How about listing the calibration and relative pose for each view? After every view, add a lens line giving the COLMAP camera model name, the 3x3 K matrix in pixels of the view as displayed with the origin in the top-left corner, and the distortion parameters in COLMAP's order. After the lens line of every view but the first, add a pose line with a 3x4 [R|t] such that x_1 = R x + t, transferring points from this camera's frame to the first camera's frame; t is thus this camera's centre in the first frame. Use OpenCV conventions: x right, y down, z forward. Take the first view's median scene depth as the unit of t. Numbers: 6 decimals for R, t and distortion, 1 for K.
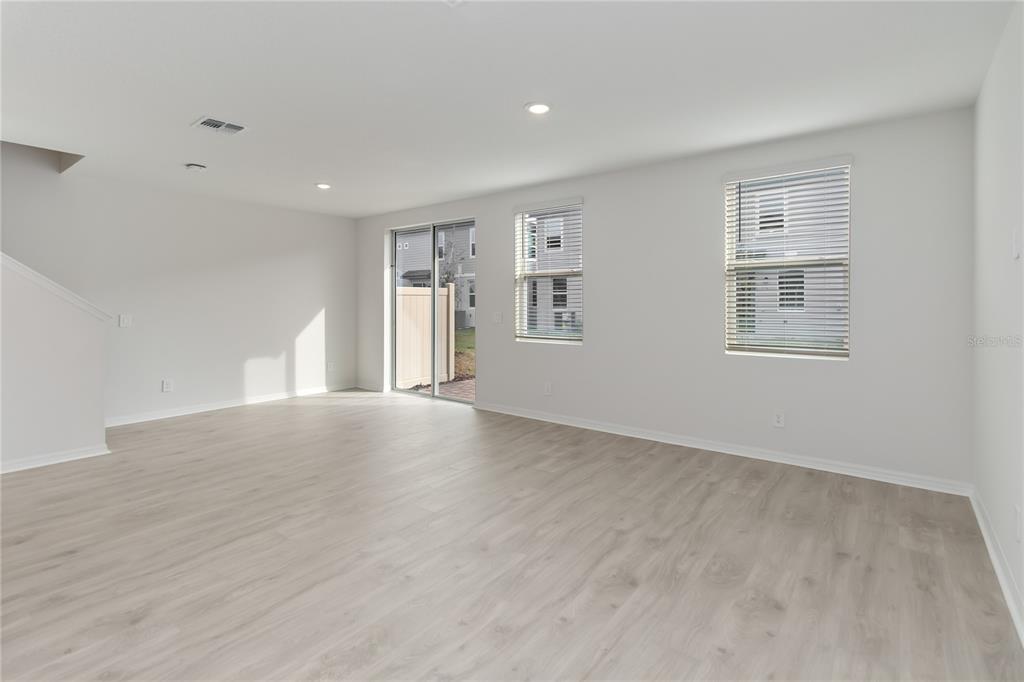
lens RADIAL K [[500.1, 0, 511.2], [0, 500.1, 305.5], [0, 0, 1]] dist [-0.002235, -0.000529]
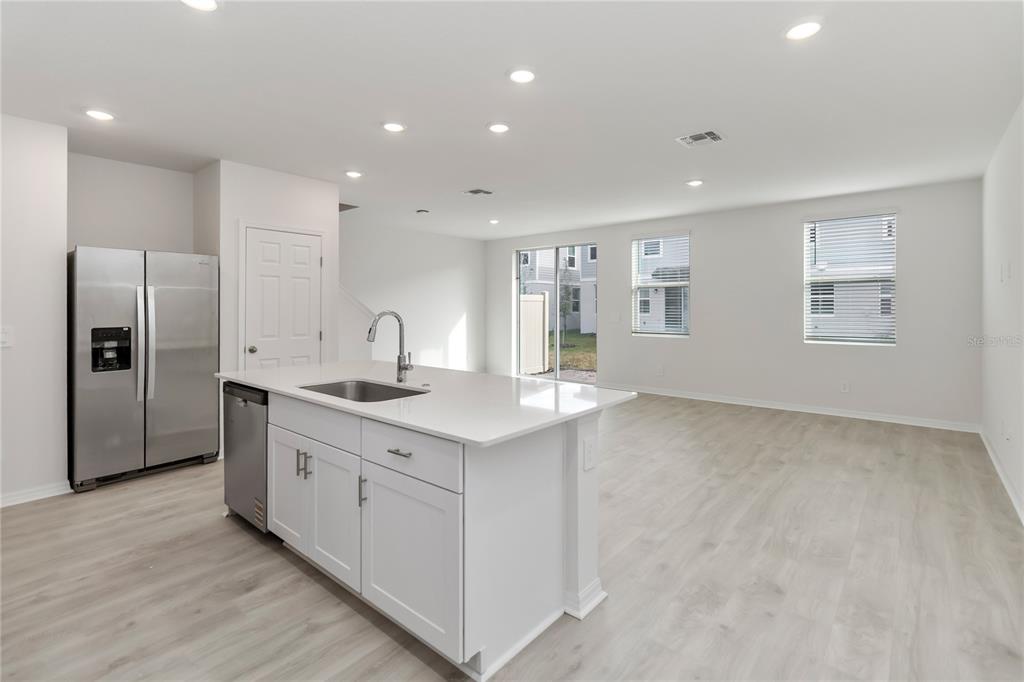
lens RADIAL K [[488.7, 0, 510.8], [0, 488.7, 307.3], [0, 0, 1]] dist [-0.000180, 0.000094]
pose [[0.999310, 0.002184, -0.037081, -0.362331], [-0.002454, 0.999971, -0.007233, 0.007868], [0.037064, 0.007319, 0.999286, -0.432671]]
